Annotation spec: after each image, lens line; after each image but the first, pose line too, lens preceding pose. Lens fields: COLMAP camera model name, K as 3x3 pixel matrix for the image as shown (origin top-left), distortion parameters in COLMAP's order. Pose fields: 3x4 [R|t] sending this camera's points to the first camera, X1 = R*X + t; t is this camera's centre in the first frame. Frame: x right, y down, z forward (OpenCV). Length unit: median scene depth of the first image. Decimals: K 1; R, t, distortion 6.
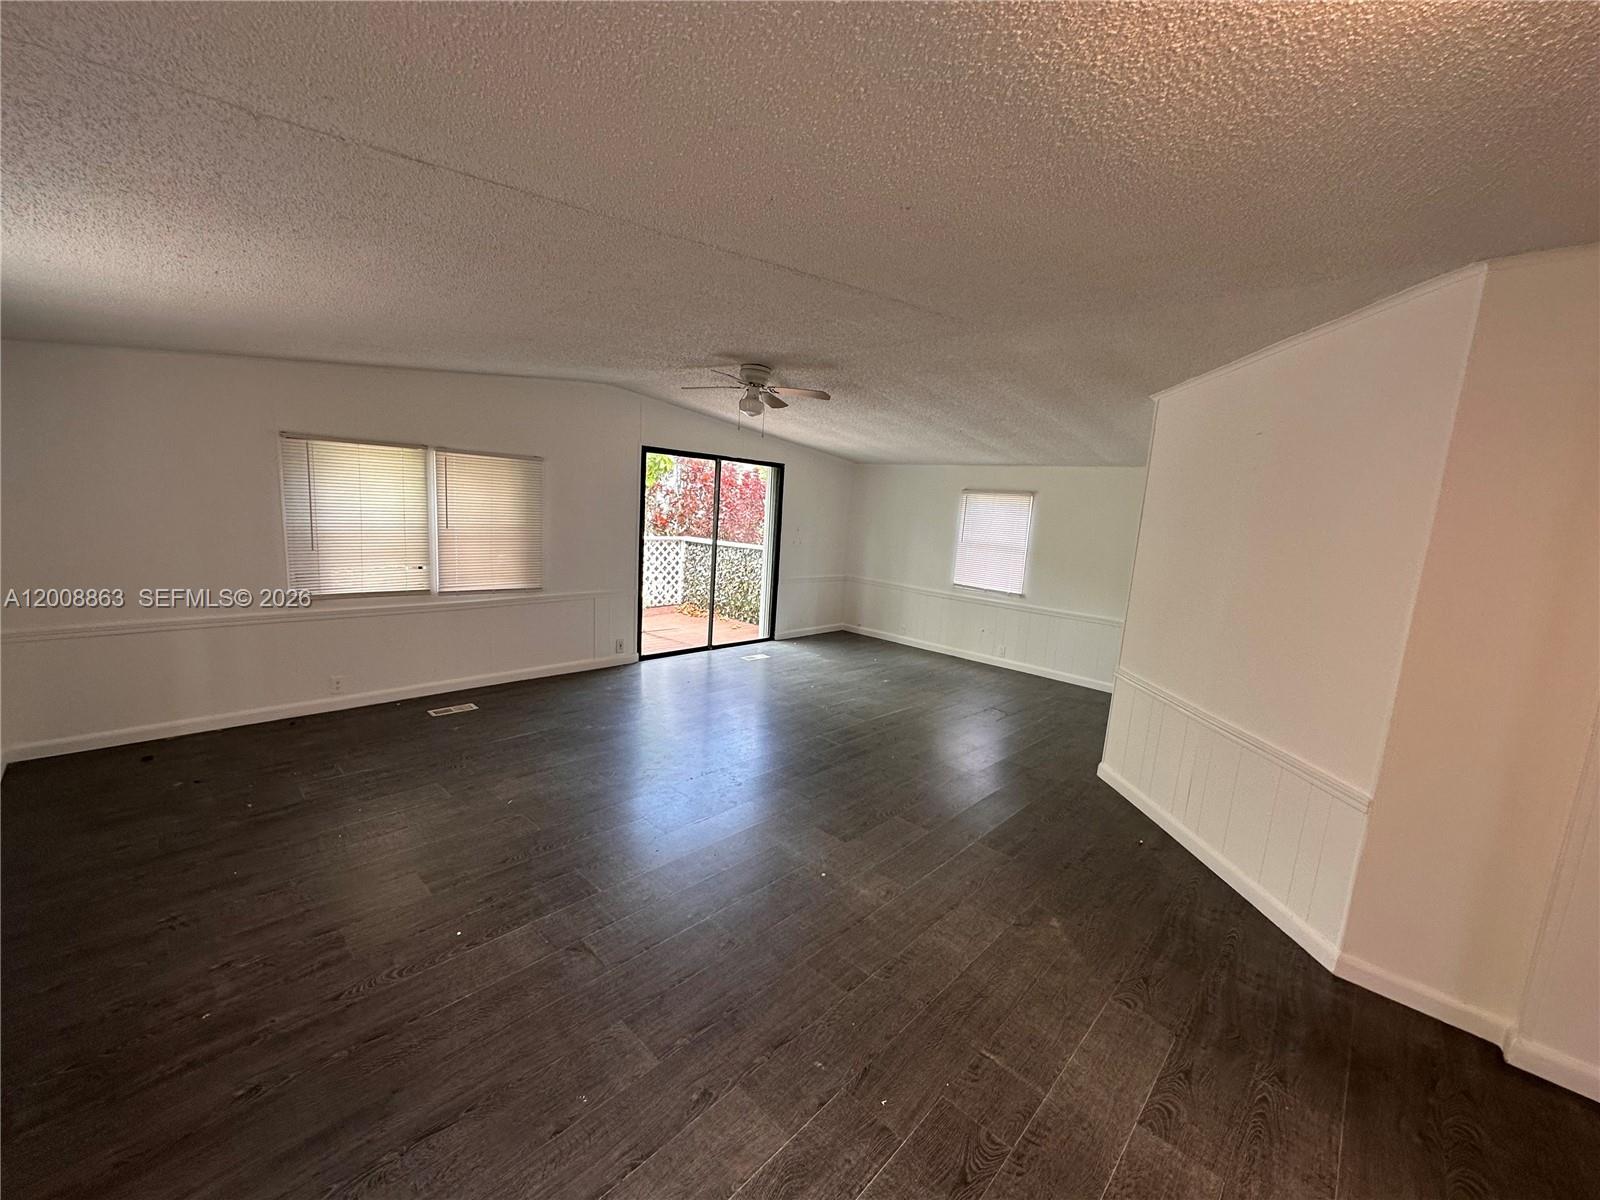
lens RADIAL K [[637.8, 0, 800.8], [0, 637.8, 604.5], [0, 0, 1]] dist [-0.000966, 0.000602]
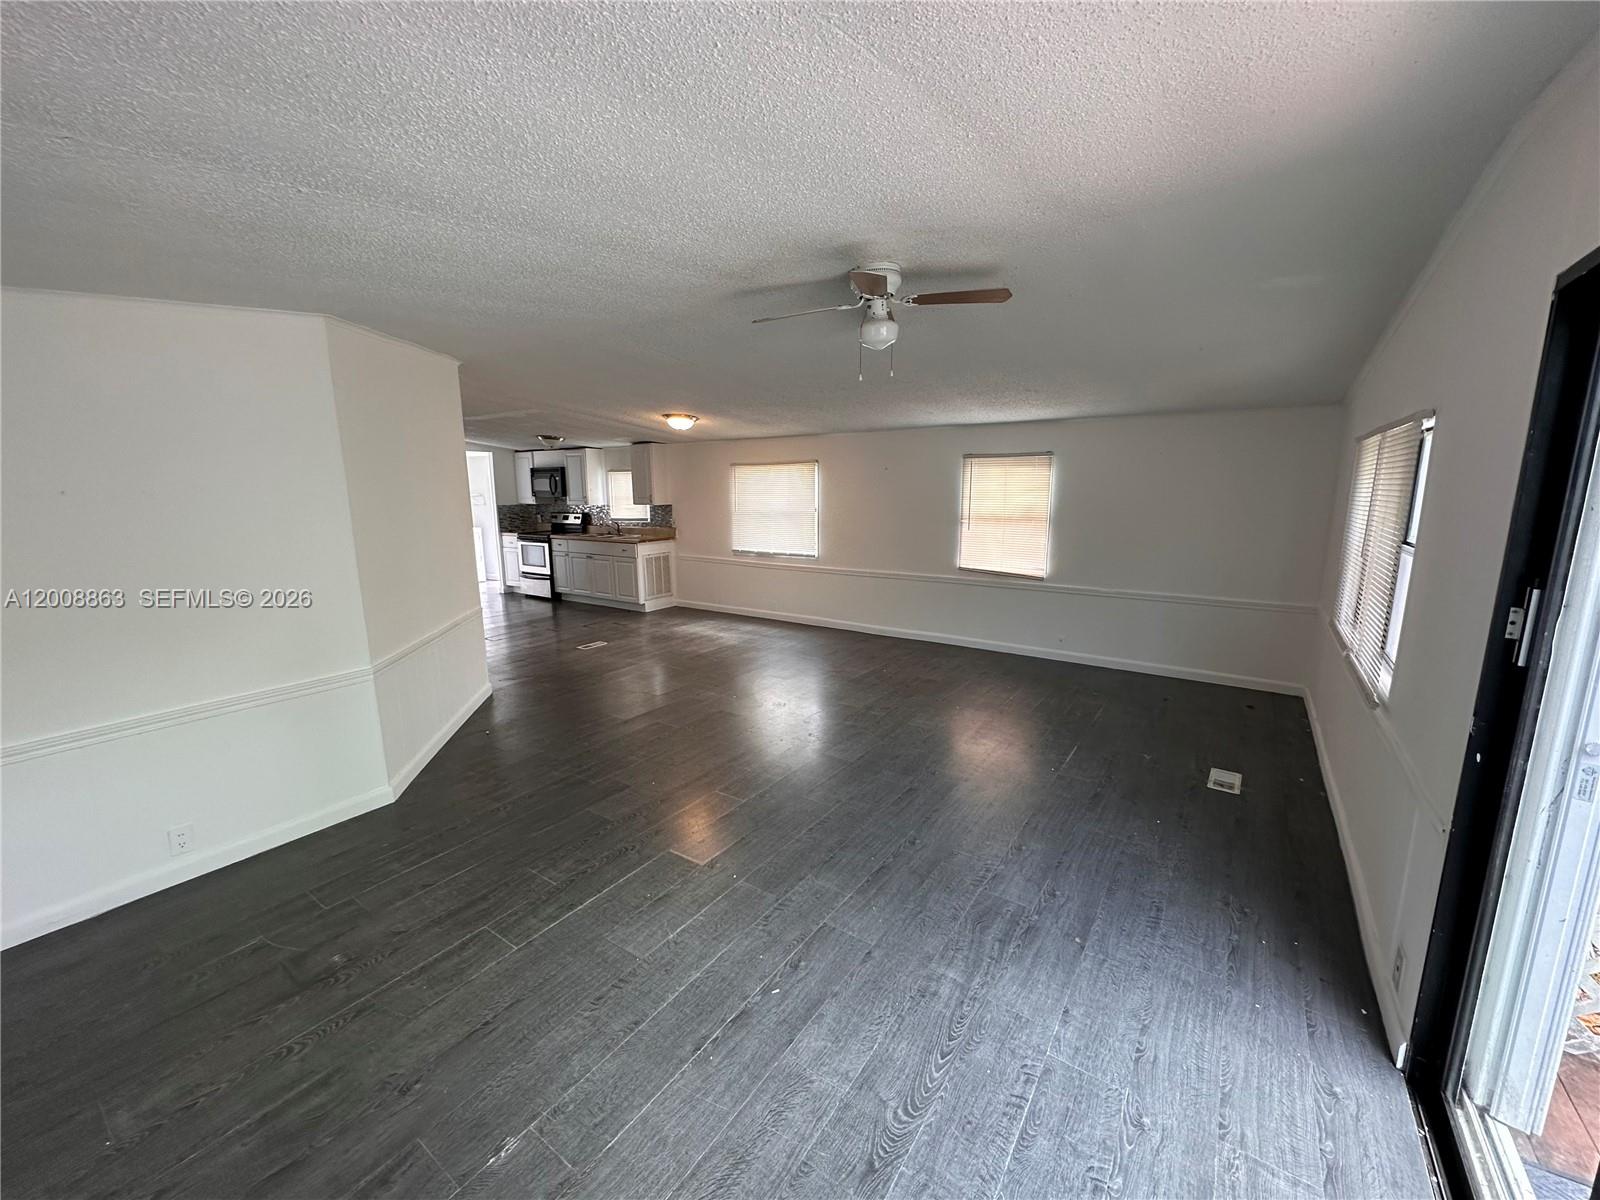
lens RADIAL K [[637.8, 0, 800.8], [0, 637.8, 604.5], [0, 0, 1]] dist [-0.000966, 0.000602]
pose [[-0.987816, -0.030221, -0.152663, 0.156448], [-0.078734, 0.943208, 0.322737, -0.465442], [0.134239, 0.330825, -0.934096, 3.030435]]
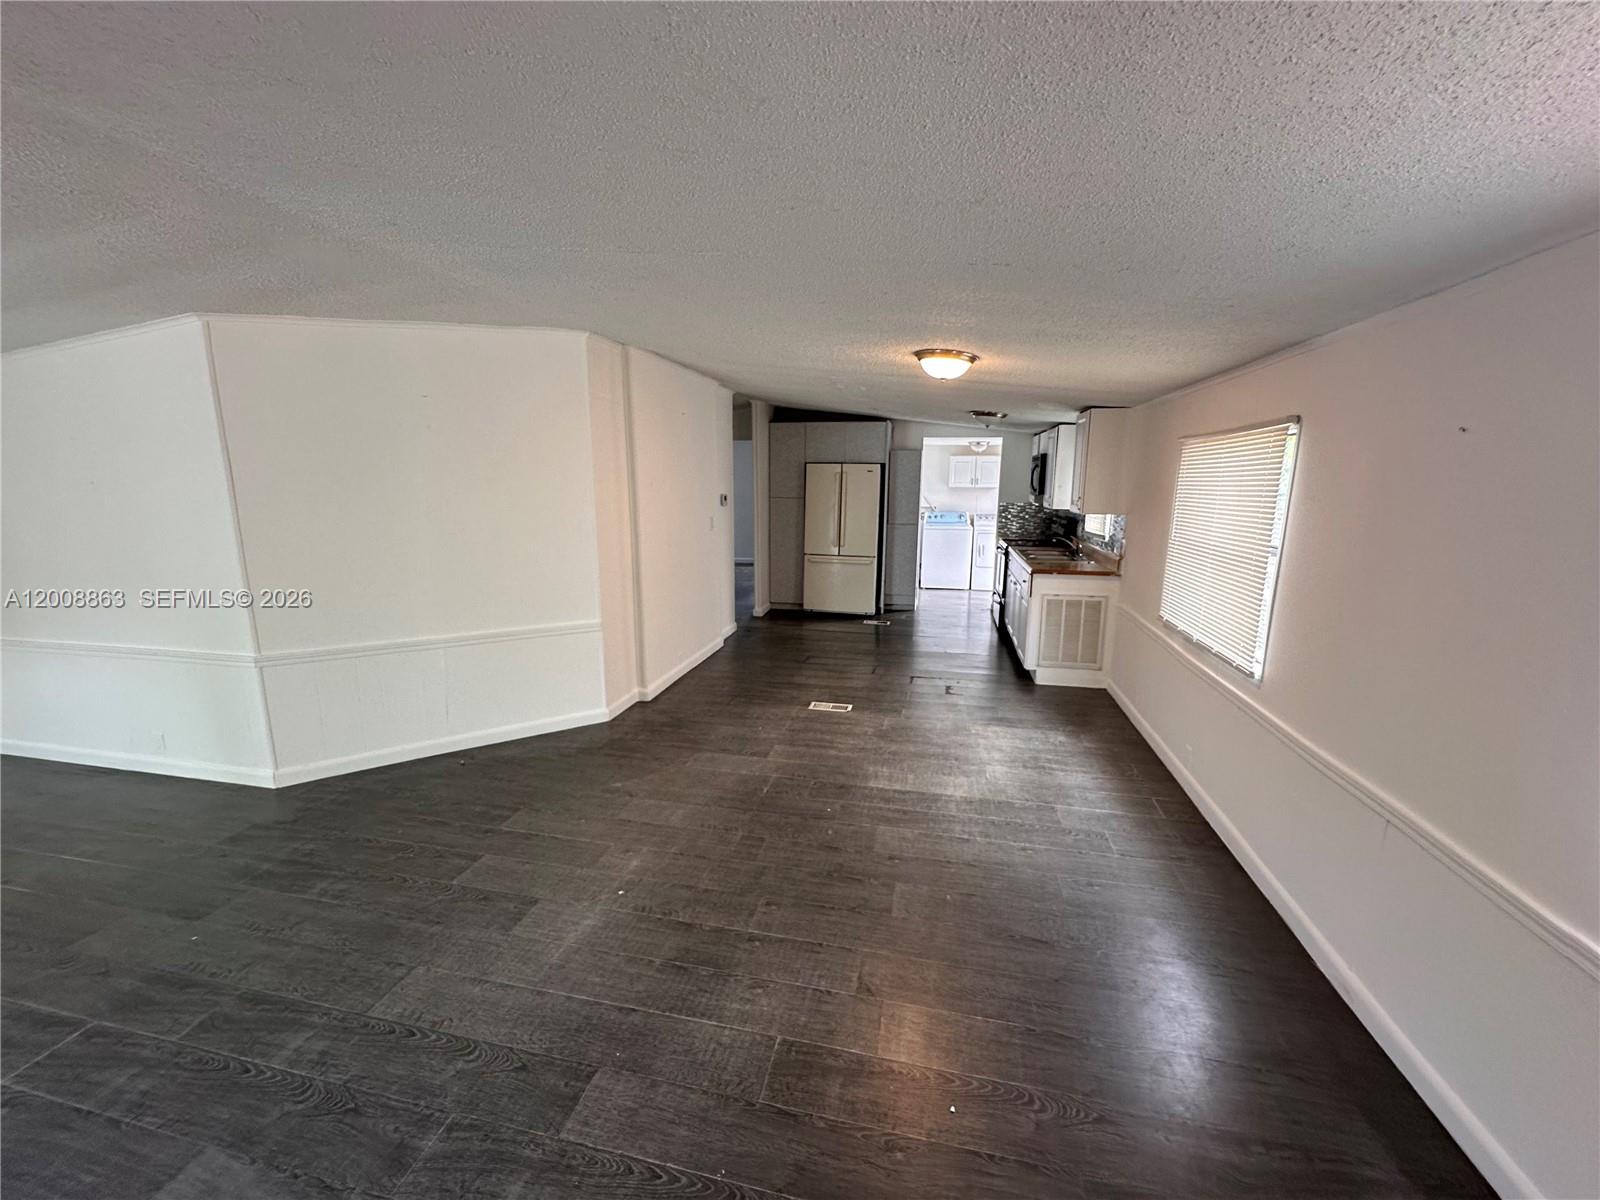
lens RADIAL K [[637.8, 0, 800.8], [0, 637.8, 604.5], [0, 0, 1]] dist [-0.000966, 0.000602]
pose [[-0.510314, -0.232228, 0.828040, -0.879099], [0.095731, 0.941526, 0.323054, -0.270621], [-0.854644, 0.244128, -0.458242, 1.285135]]
